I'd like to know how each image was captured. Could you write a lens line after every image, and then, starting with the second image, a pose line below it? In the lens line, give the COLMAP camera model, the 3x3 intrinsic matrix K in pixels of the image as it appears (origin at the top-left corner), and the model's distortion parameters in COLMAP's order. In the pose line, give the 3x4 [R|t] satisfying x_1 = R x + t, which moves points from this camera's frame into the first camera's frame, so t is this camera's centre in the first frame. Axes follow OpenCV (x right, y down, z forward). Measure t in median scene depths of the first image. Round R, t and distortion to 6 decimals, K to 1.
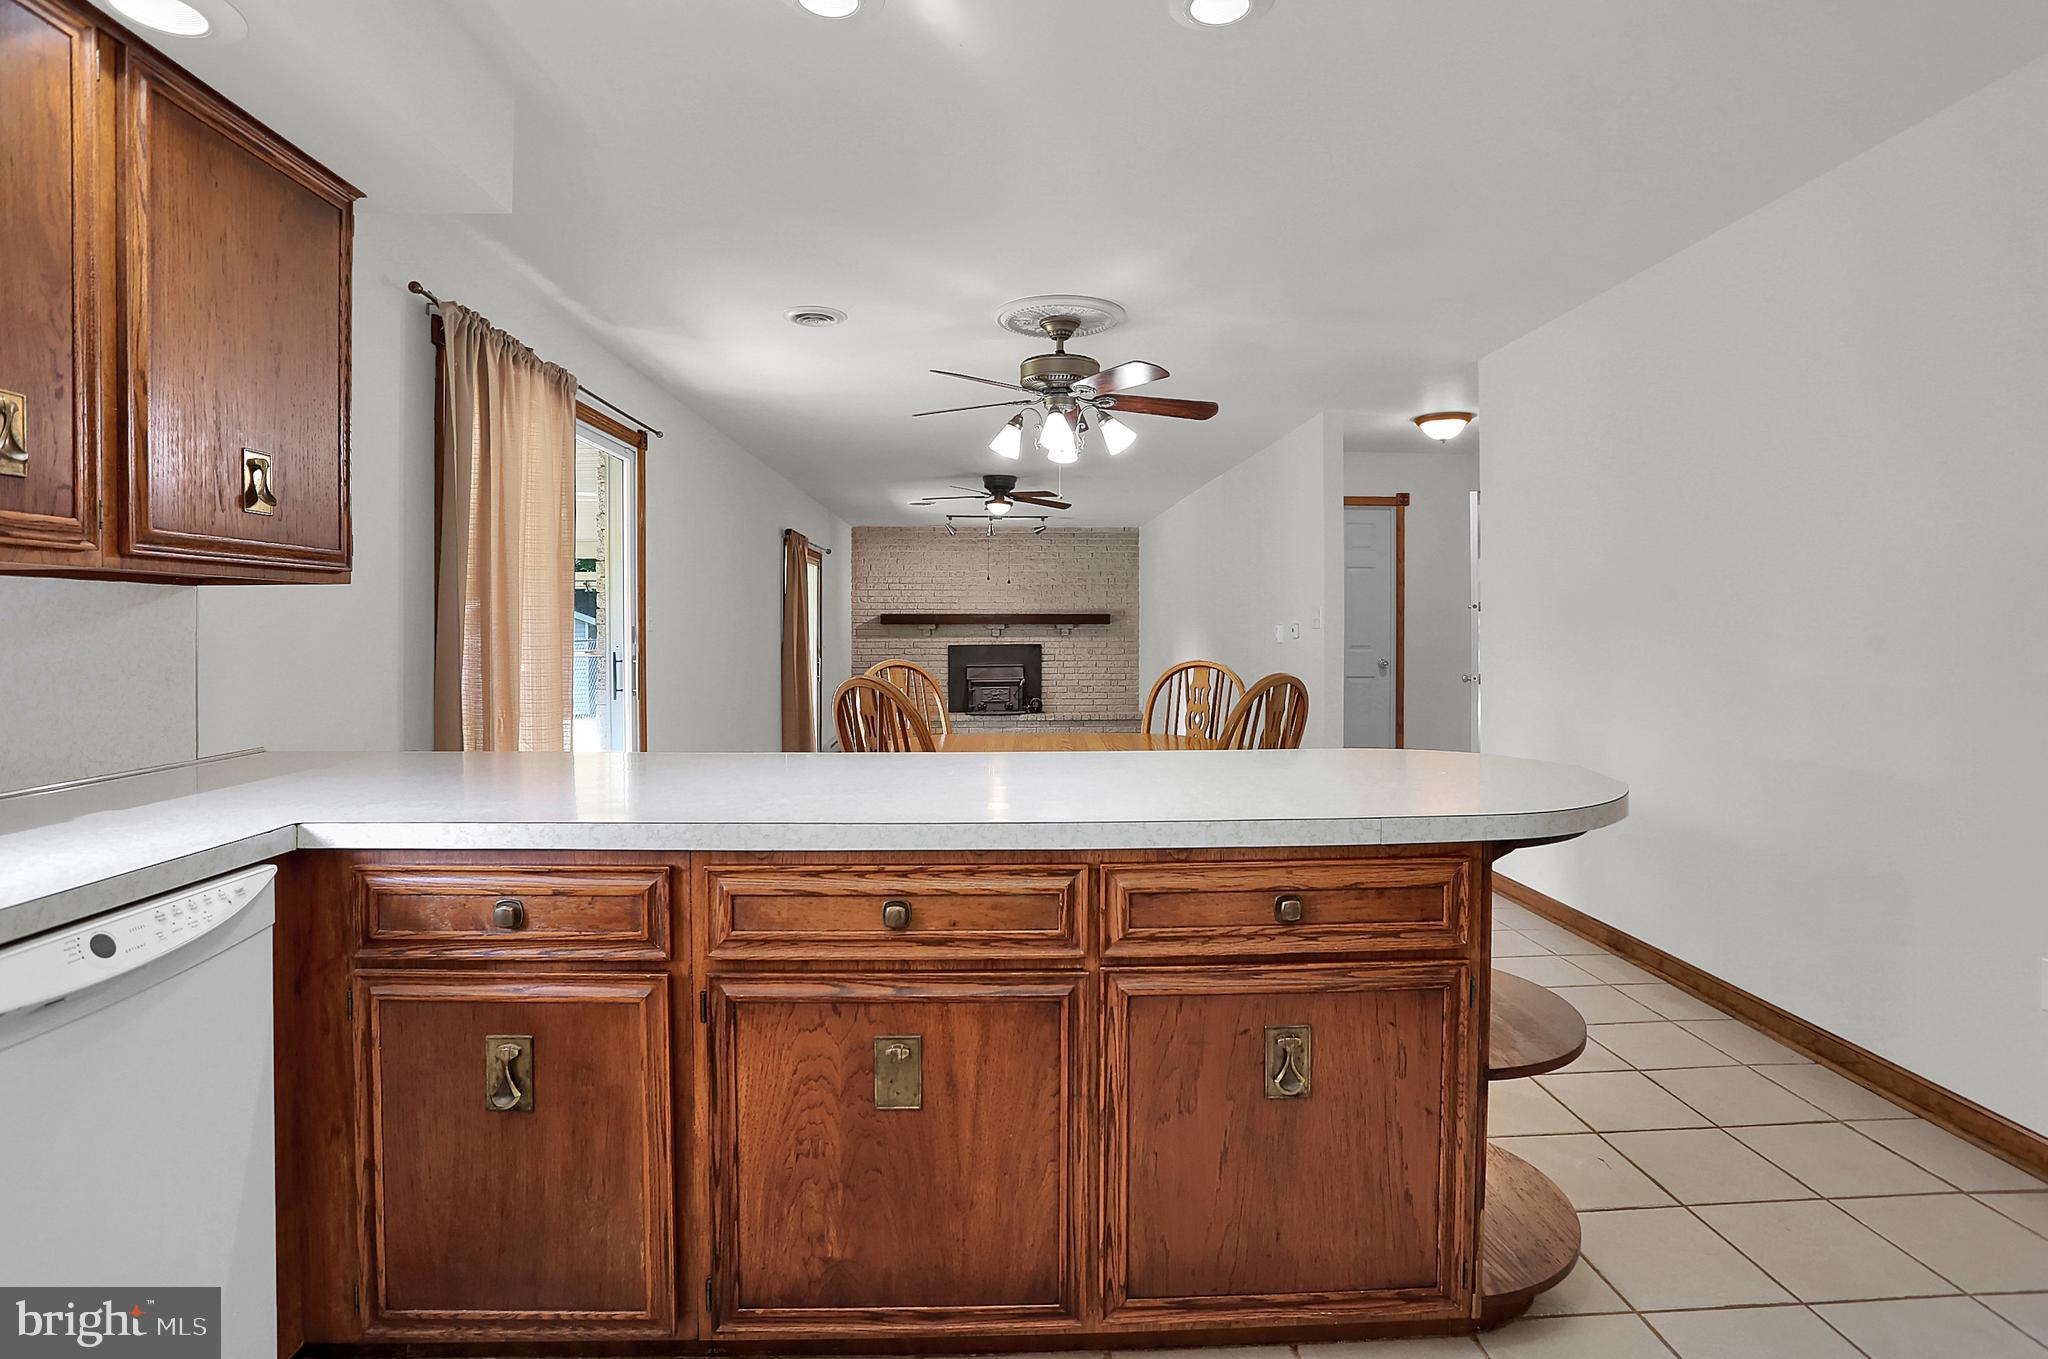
lens RADIAL K [[1016.5, 0, 1029.1], [0, 1016.5, 652.8], [0, 0, 1]] dist [-0.050731, 0.000326]
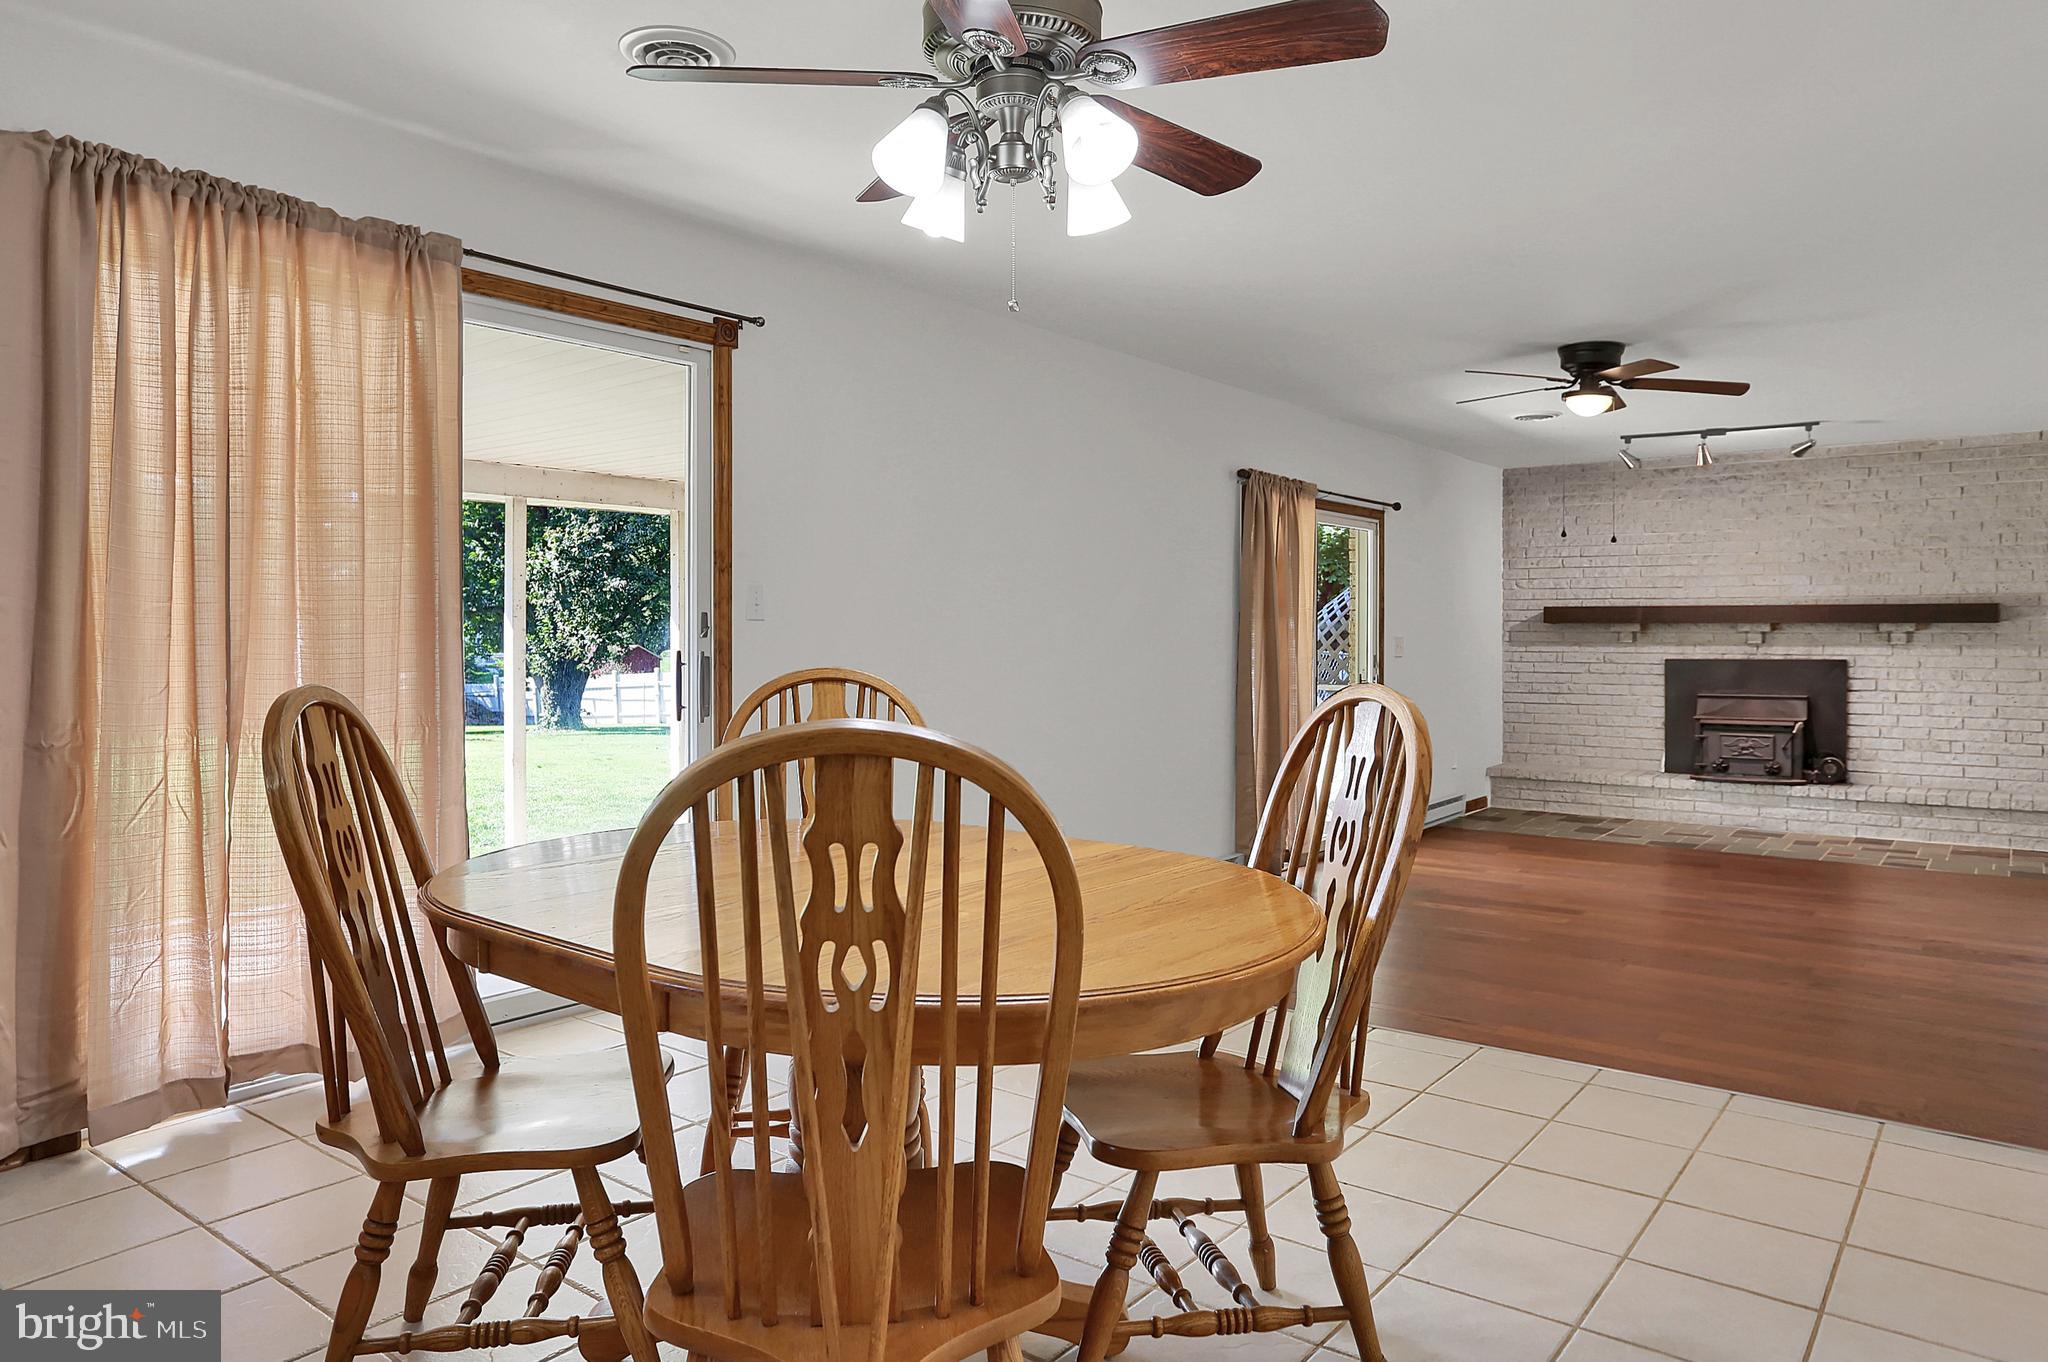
lens RADIAL K [[1325.0, 0, 1024.0], [0, 1325.0, 681.0], [0, 0, 1]] dist [-0.014653, 0.000461]
pose [[0.763823, 0.028395, -0.644801, 0.132951], [-0.022936, 0.999595, 0.016849, 0.001122], [0.645018, 0.001919, 0.764165, 0.171075]]
